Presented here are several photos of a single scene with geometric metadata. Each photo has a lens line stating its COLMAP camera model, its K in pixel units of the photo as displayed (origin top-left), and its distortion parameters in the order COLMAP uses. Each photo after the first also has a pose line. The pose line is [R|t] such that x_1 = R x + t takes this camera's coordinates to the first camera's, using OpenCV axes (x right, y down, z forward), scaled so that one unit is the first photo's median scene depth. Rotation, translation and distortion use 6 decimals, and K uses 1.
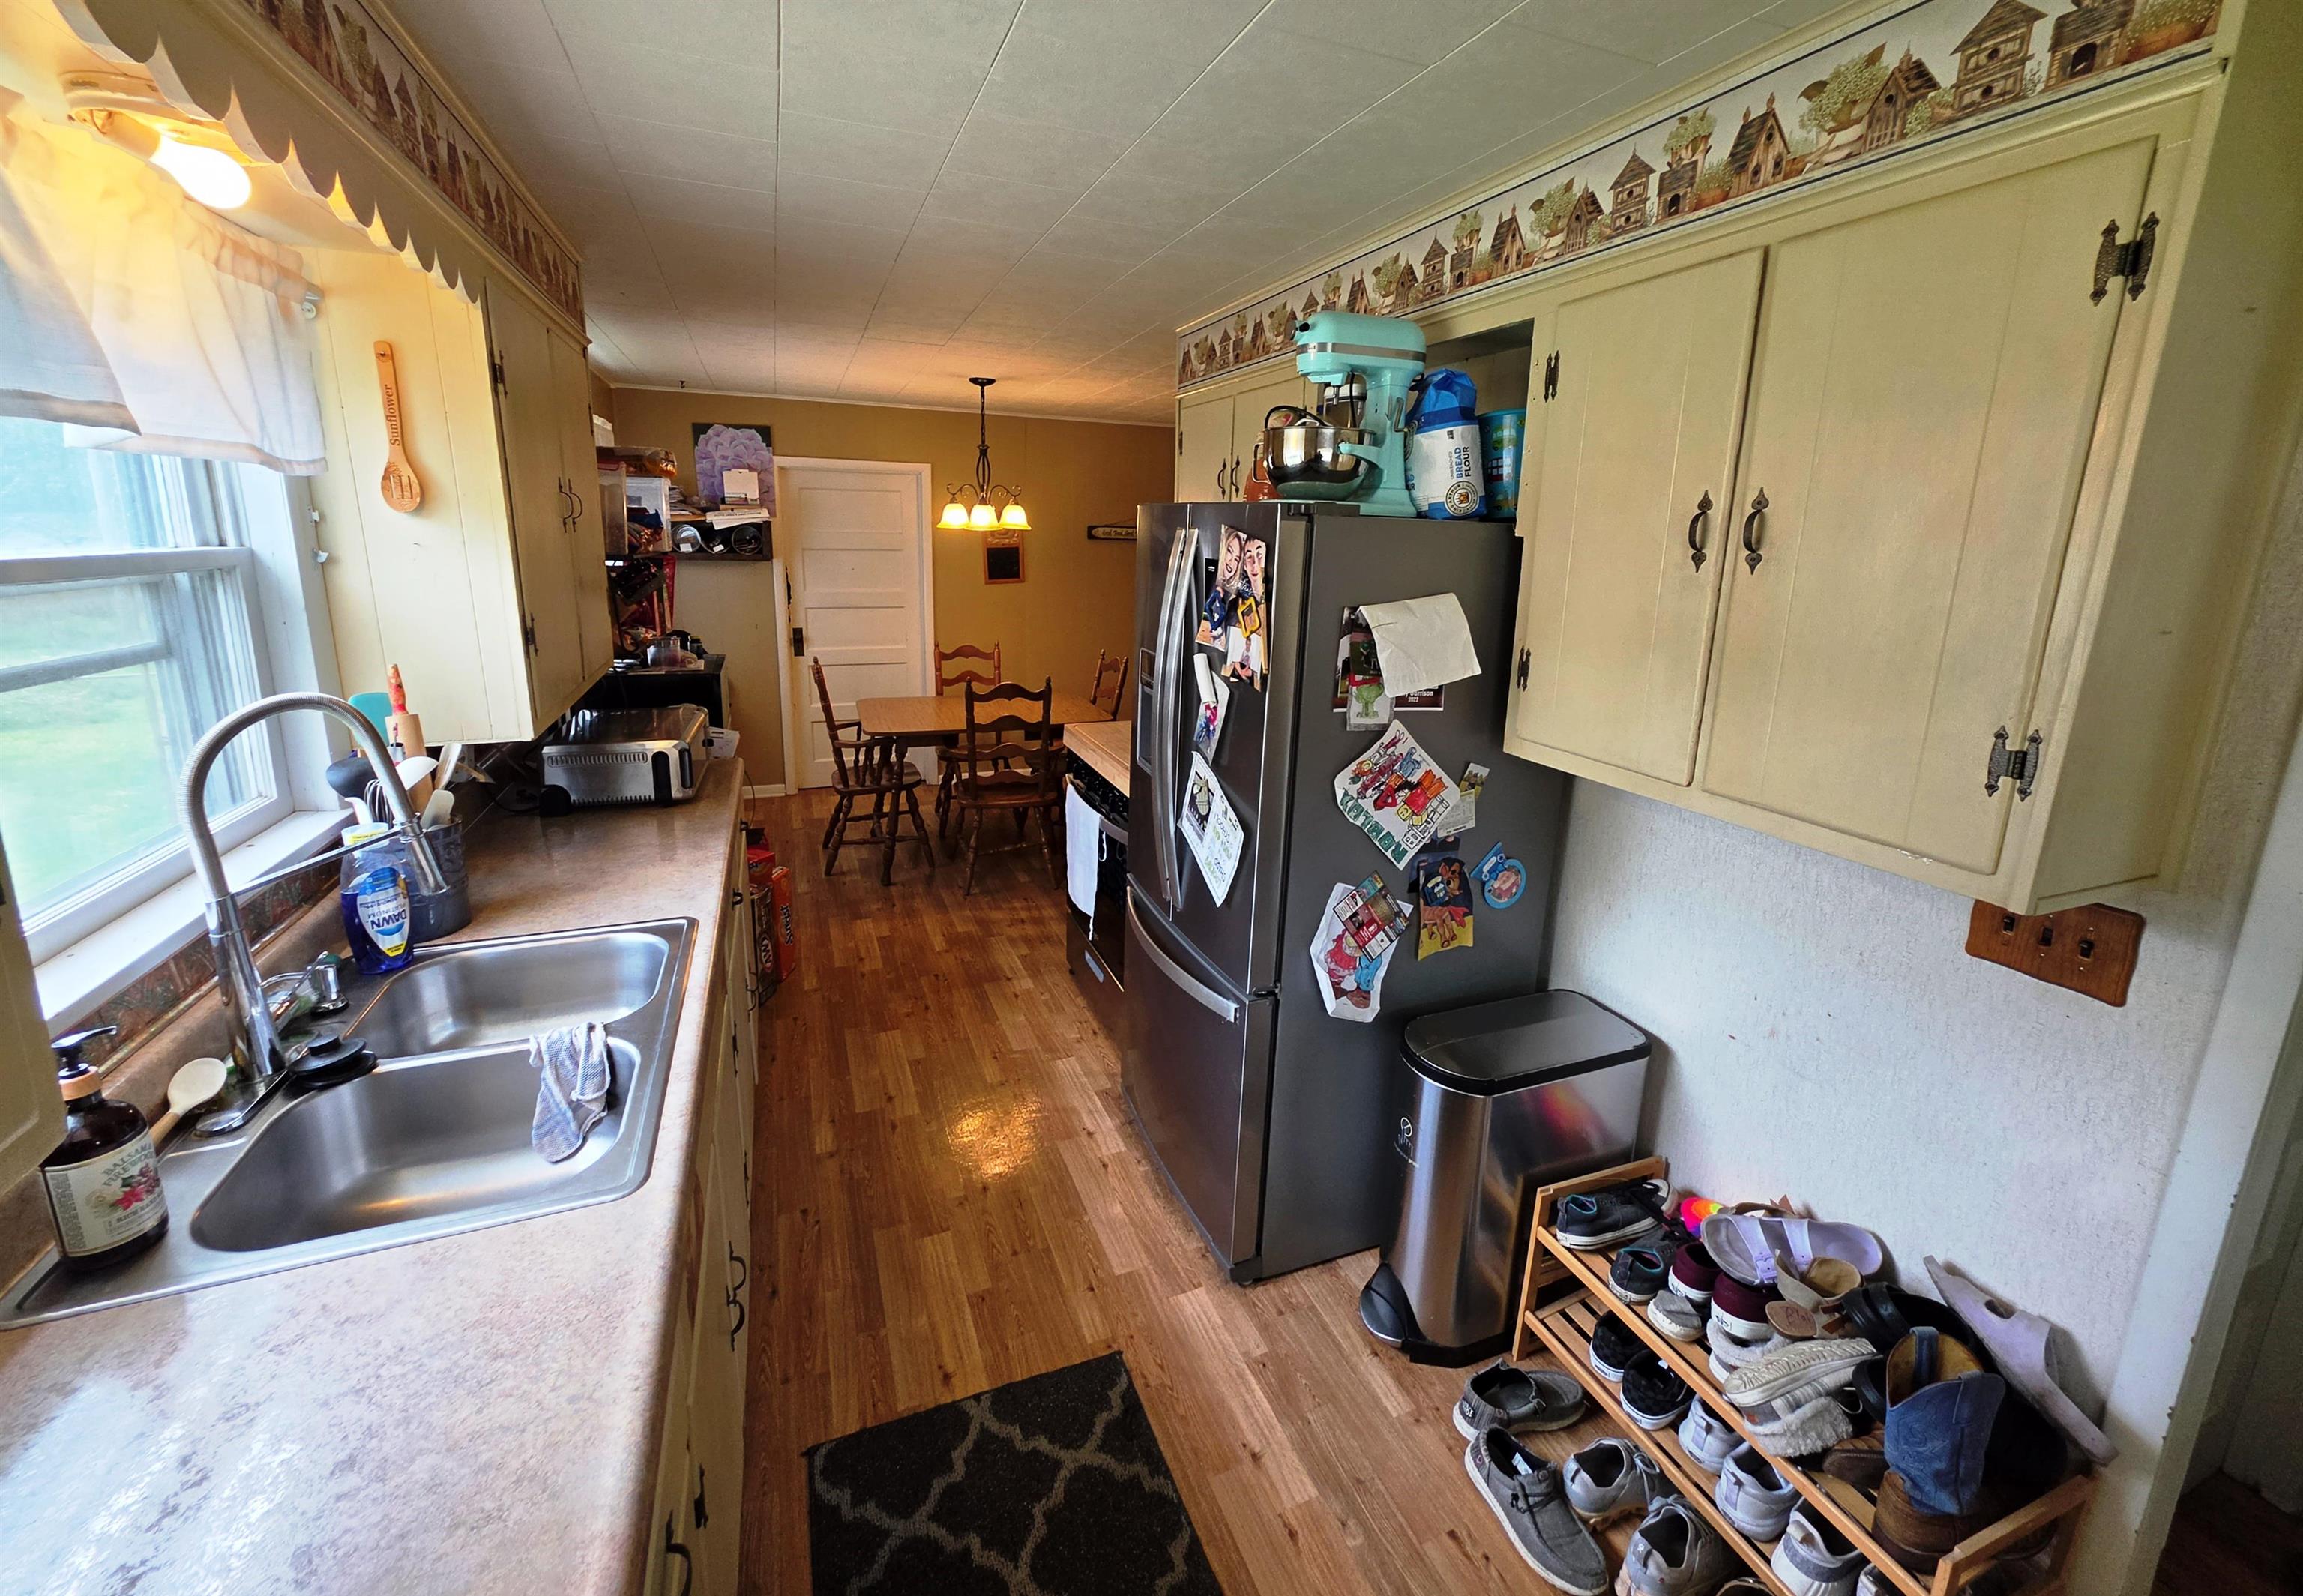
lens RADIAL K [[939.8, 0, 1150.4], [0, 939.8, 732.0], [0, 0, 1]] dist [0.030396, -0.000185]
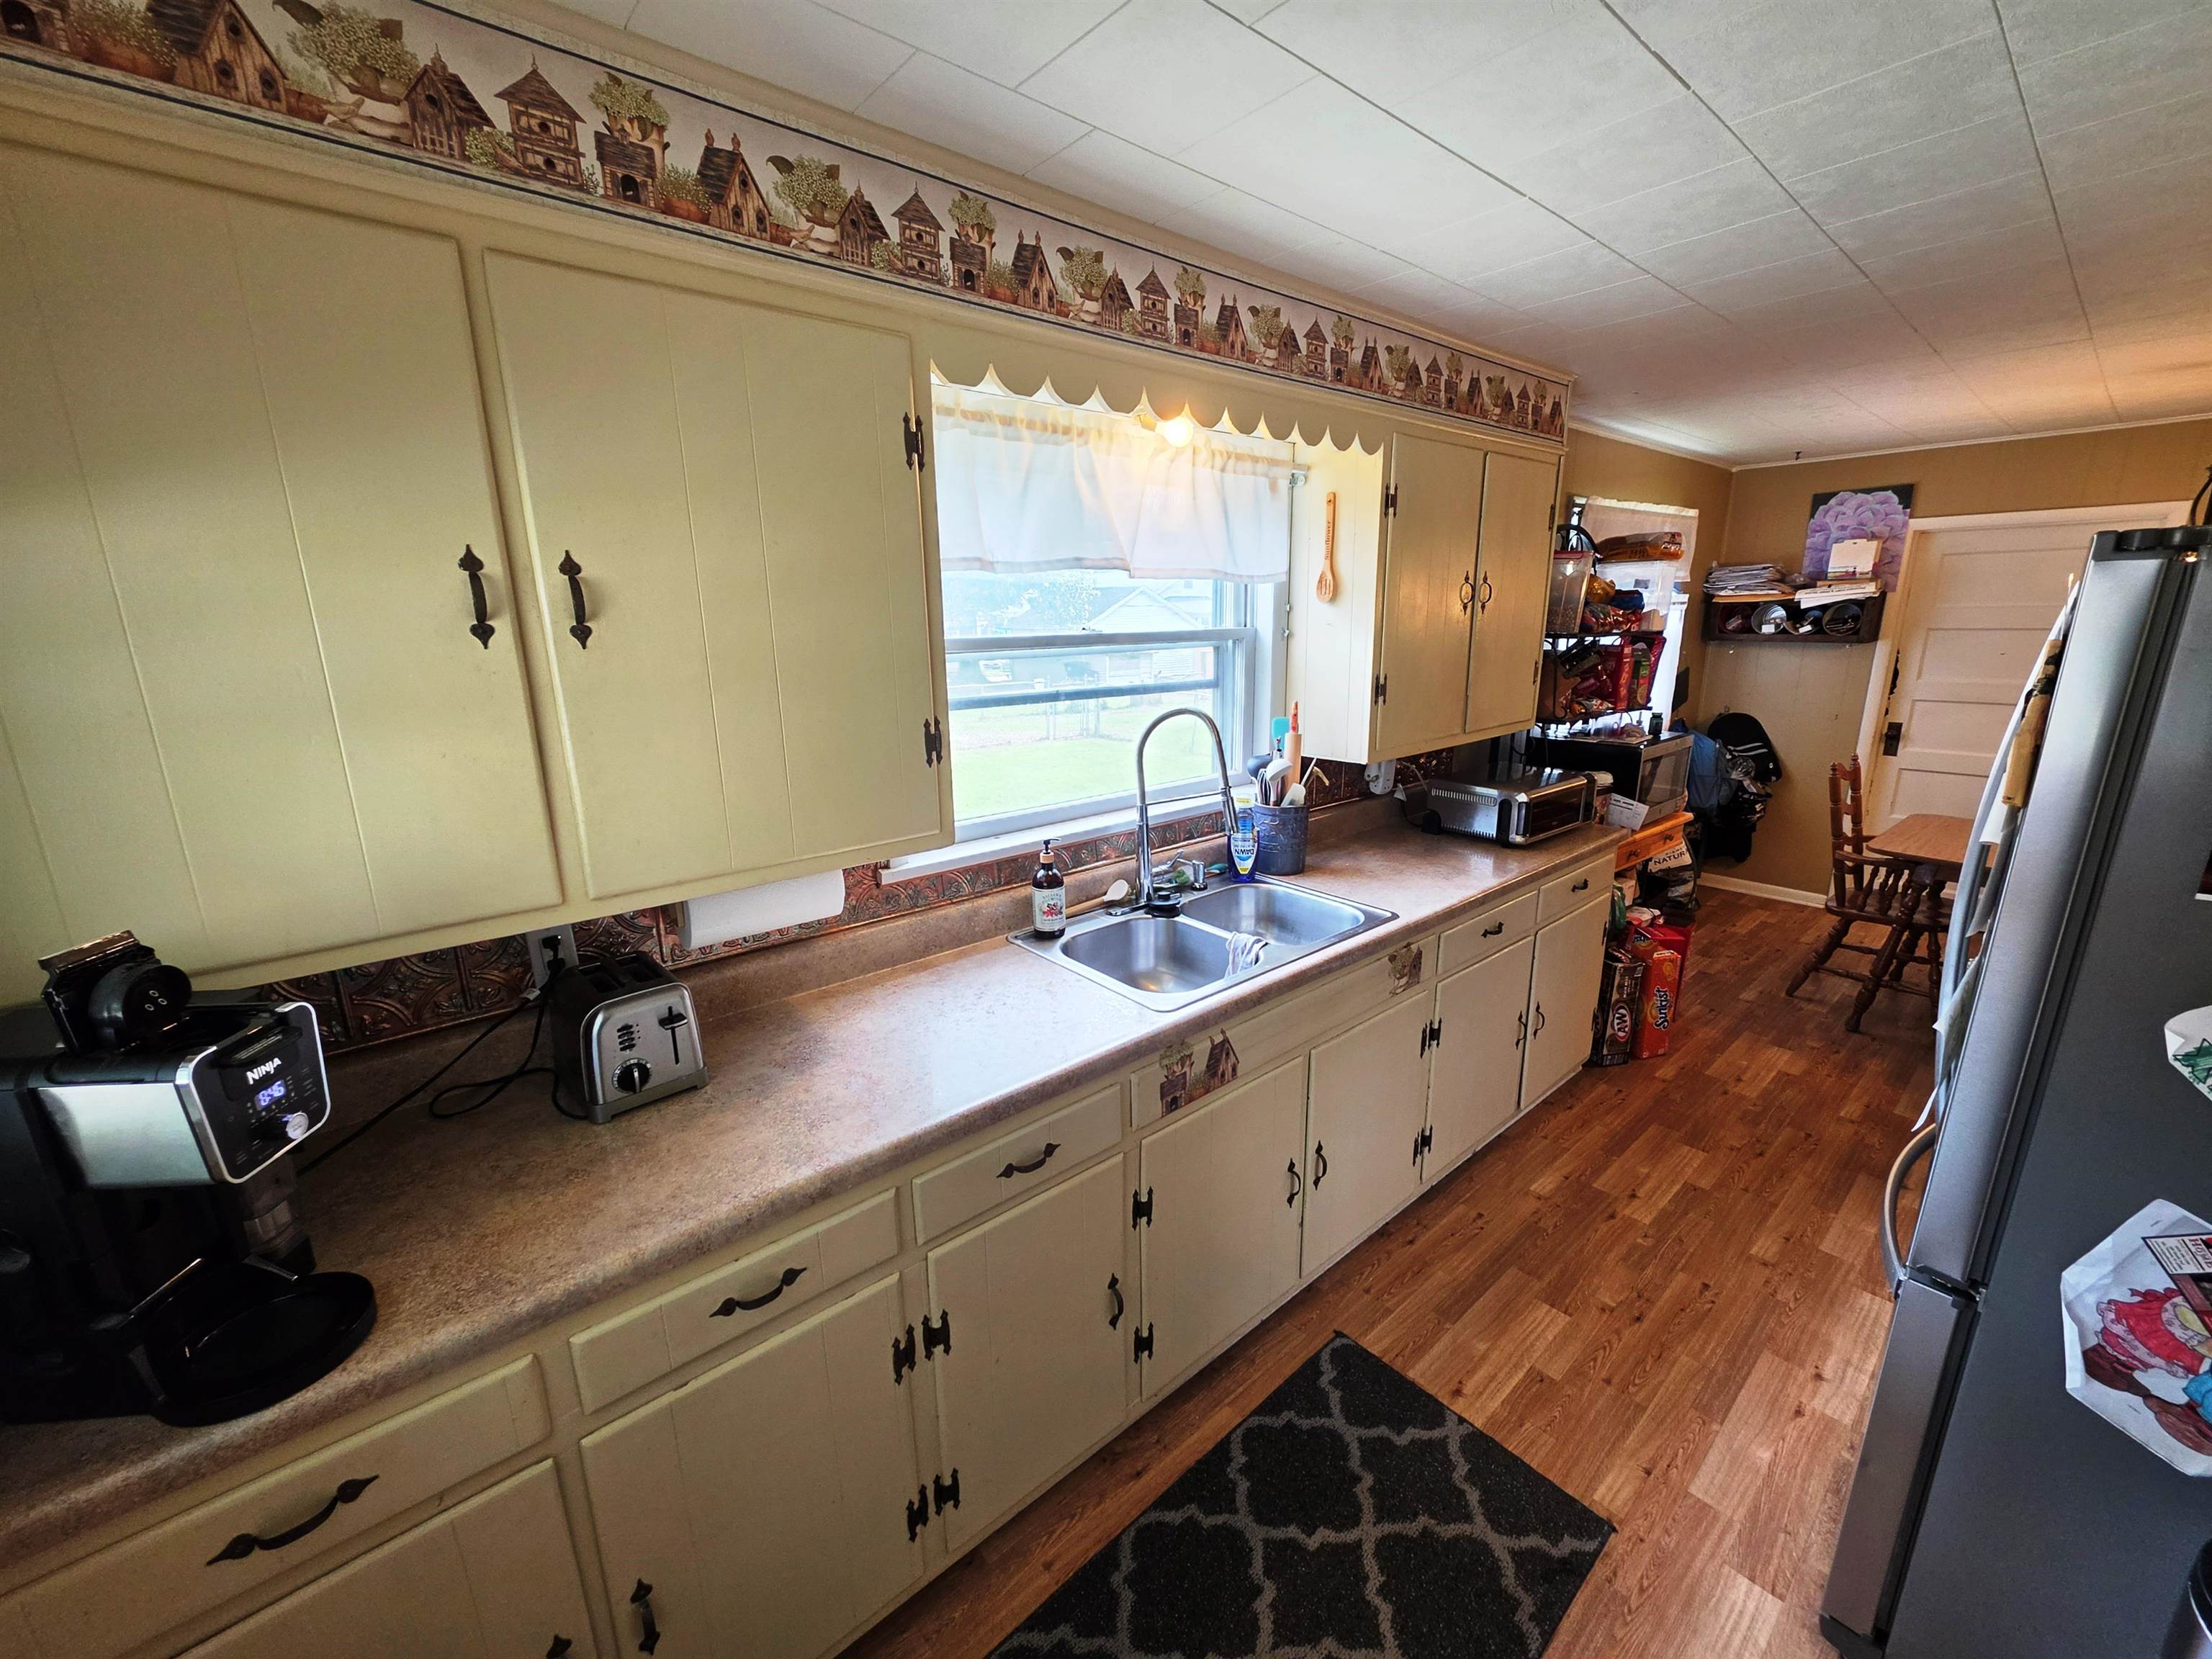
lens RADIAL K [[904.0, 0, 1130.3], [0, 904.0, 836.1], [0, 0, 1]] dist [0.030362, -0.000237]
pose [[0.349911, 0.210055, -0.912929, 0.455053], [-0.185604, 0.970762, 0.152223, -0.026188], [0.918212, 0.116179, 0.378668, 0.177280]]
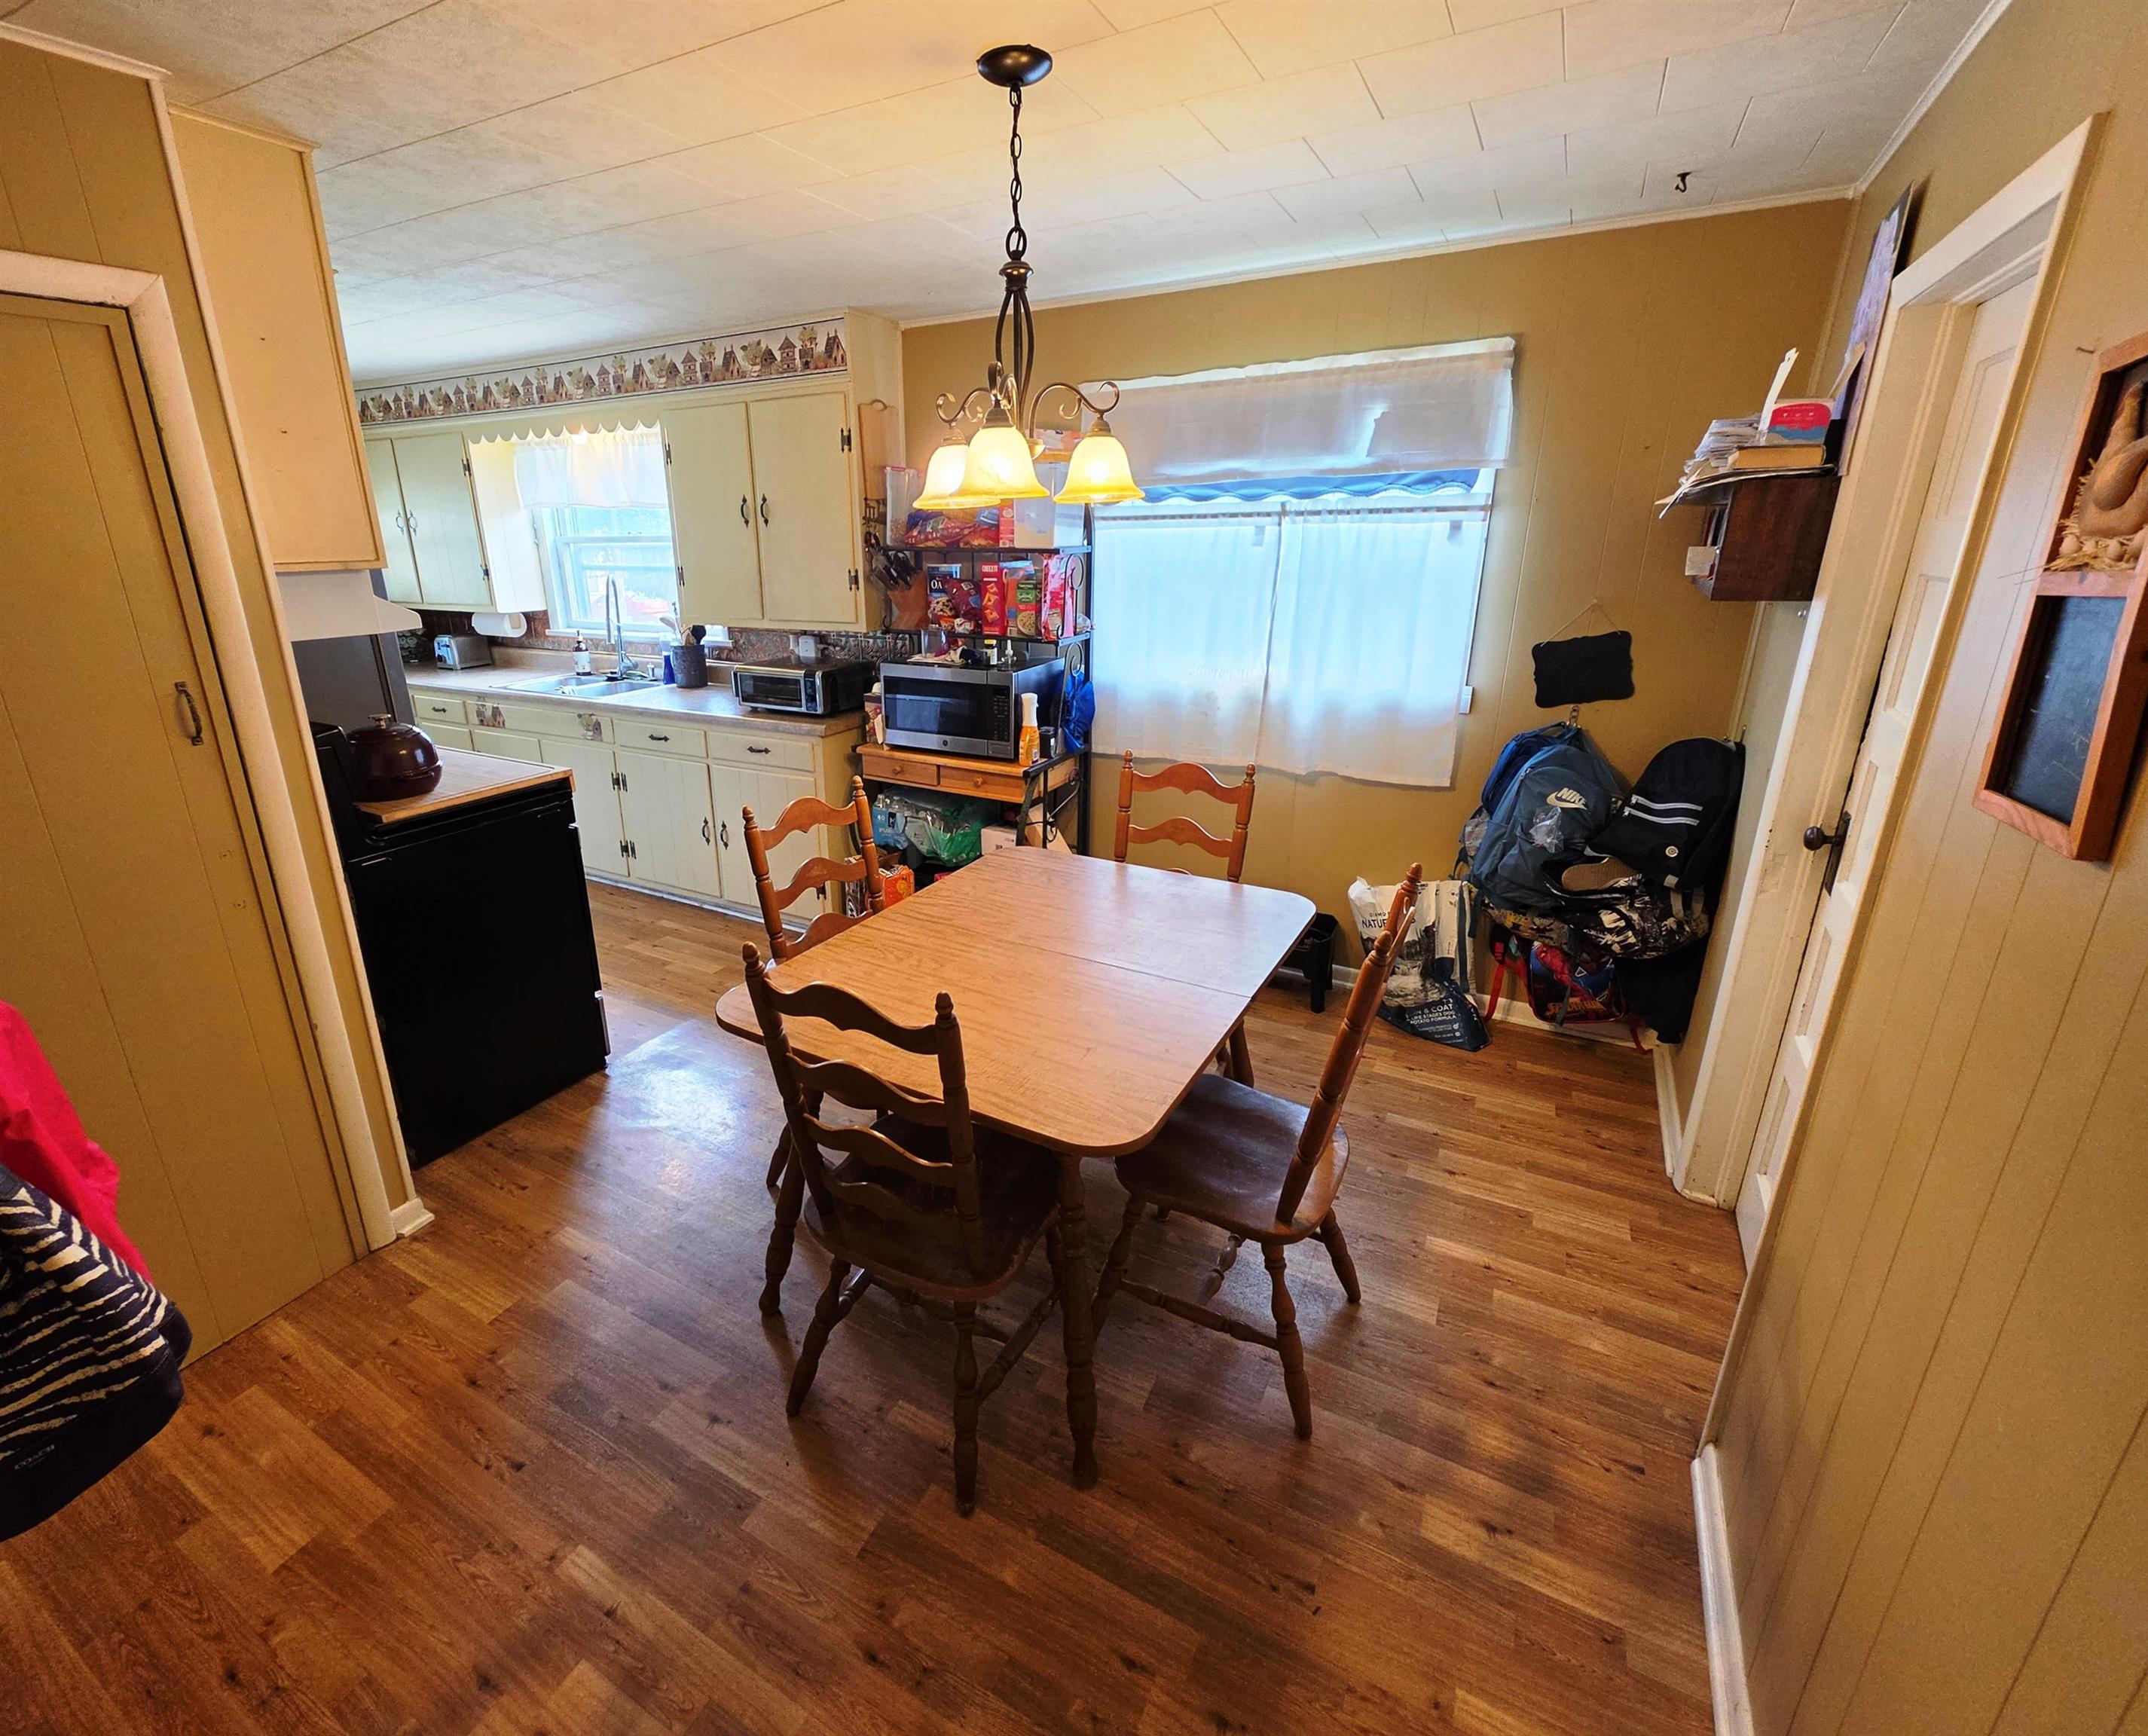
lens RADIAL K [[976.7, 0, 976.5], [0, 976.7, 855.9], [0, 0, 1]] dist [0.001288, 0.016401]
pose [[-0.792872, 0.182197, -0.581514, 0.221041], [-0.133862, 0.878878, 0.457880, -0.622133], [0.594504, 0.440883, -0.672448, 3.043222]]
